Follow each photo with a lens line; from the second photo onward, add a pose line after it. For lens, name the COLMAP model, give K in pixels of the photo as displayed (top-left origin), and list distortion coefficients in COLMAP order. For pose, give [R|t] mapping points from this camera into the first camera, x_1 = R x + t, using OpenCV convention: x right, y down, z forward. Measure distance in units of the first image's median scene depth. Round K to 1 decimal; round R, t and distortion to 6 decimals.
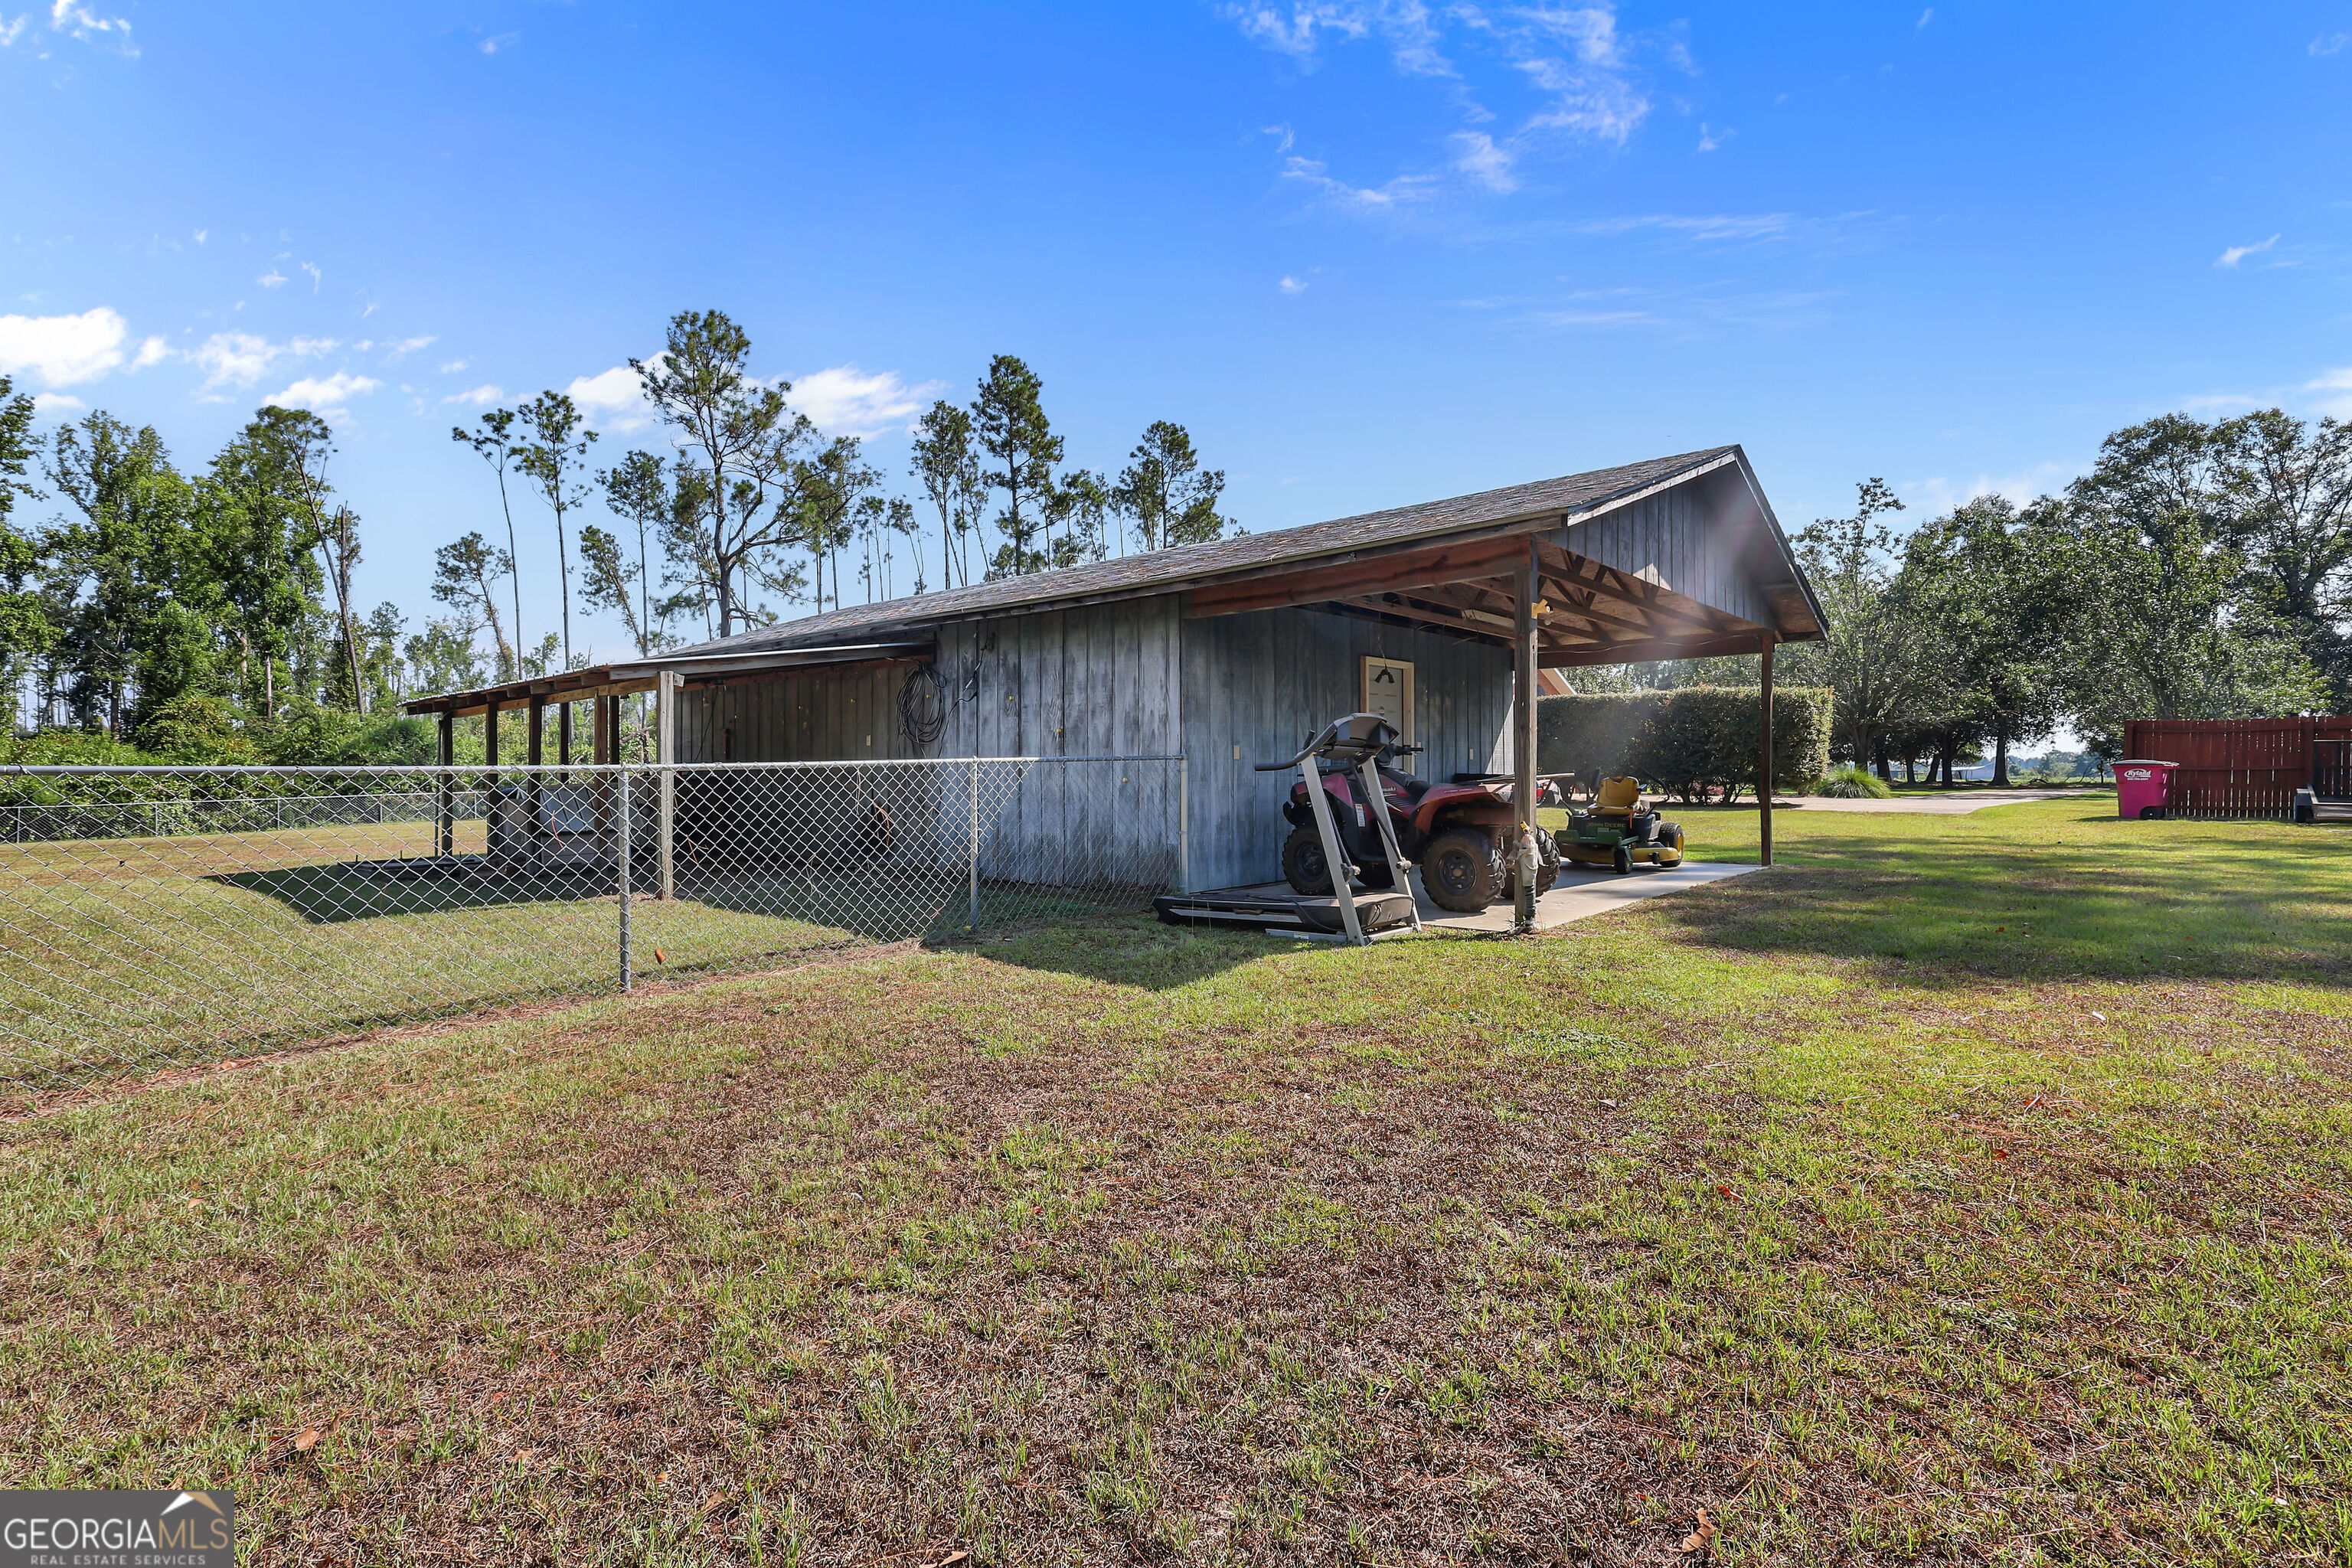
lens RADIAL K [[1077.1, 0, 1174.4], [0, 1077.1, 778.9], [0, 0, 1]] dist [-0.000743, 0.000543]
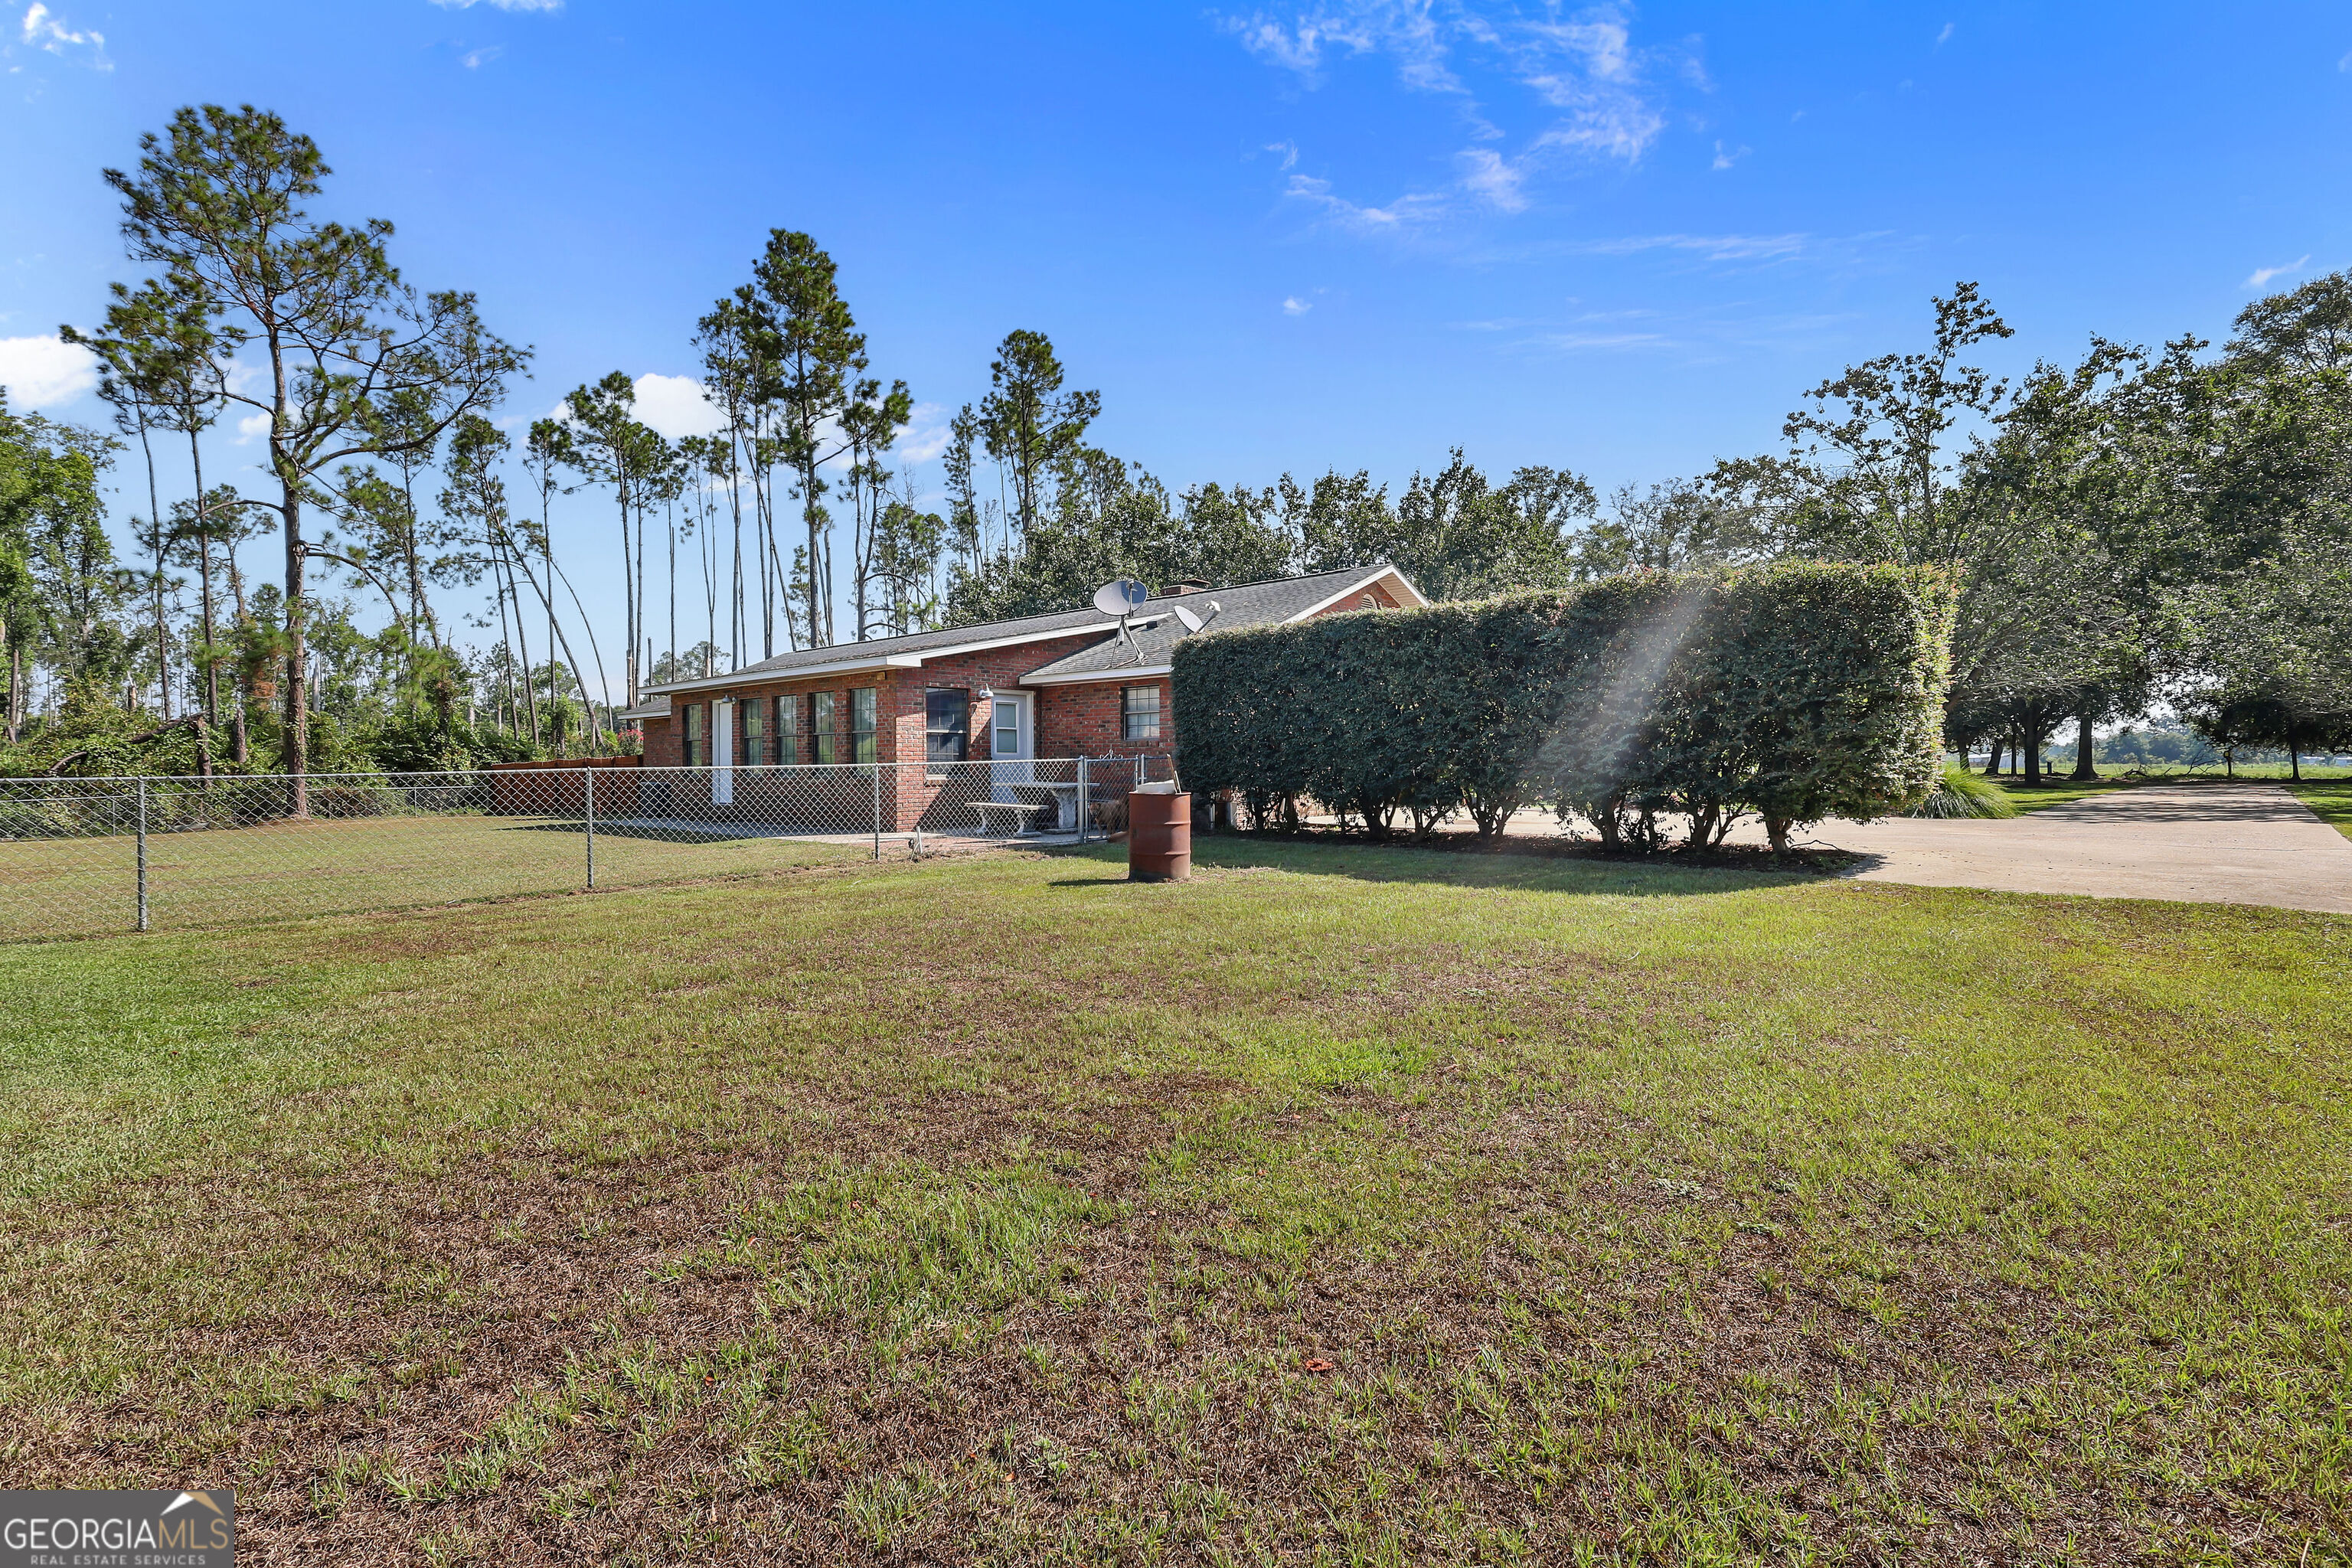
lens RADIAL K [[1077.1, 0, 1175.6], [0, 1077.1, 778.4], [0, 0, 1]] dist [-0.000743, 0.000543]
pose [[0.999934, -0.006480, -0.009466, 0.127883], [0.006544, 0.999956, 0.006761, -0.004275], [0.009422, -0.006823, 0.999932, 0.235770]]
